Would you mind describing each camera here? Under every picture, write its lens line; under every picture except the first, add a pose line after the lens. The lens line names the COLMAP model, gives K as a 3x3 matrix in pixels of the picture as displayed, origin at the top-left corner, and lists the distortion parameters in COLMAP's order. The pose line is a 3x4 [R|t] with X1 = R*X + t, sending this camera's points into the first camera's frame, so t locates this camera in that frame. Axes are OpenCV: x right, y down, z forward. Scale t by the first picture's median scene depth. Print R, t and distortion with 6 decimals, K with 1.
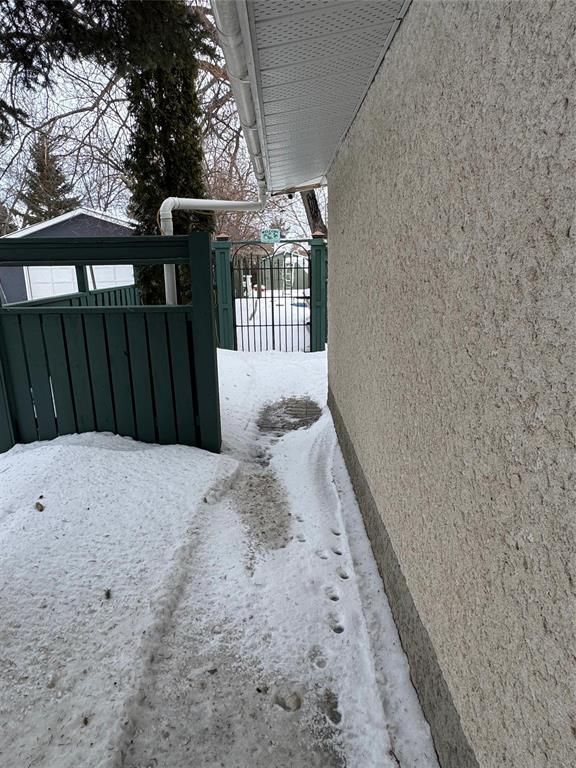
lens RADIAL K [[488.4, 0, 289.4], [0, 488.4, 385.3], [0, 0, 1]] dist [0.001321, 0.000022]
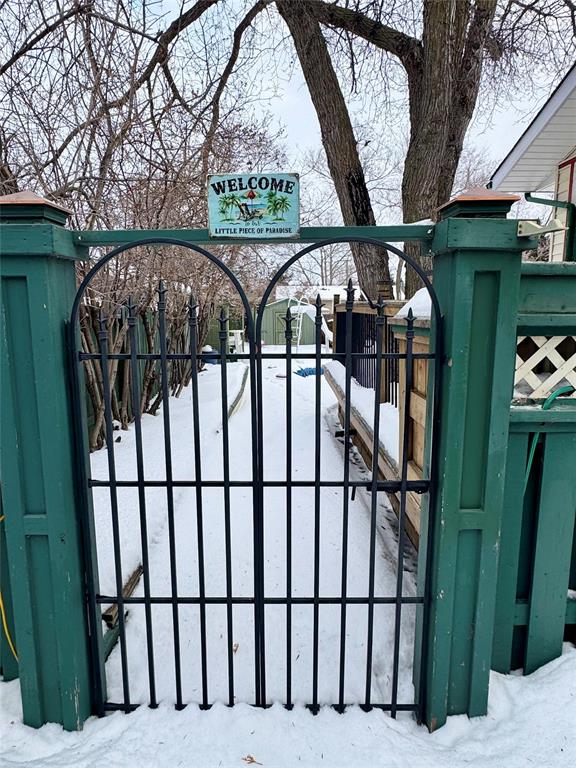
lens RADIAL K [[488.4, 0, 287.2], [0, 488.4, 383.9], [0, 0, 1]] dist [0.001321, 0.000022]
pose [[0.999831, 0.017617, -0.005313, -0.021154], [-0.018040, 0.995380, -0.094302, -0.202334], [0.003627, 0.094382, 0.995529, 0.769863]]
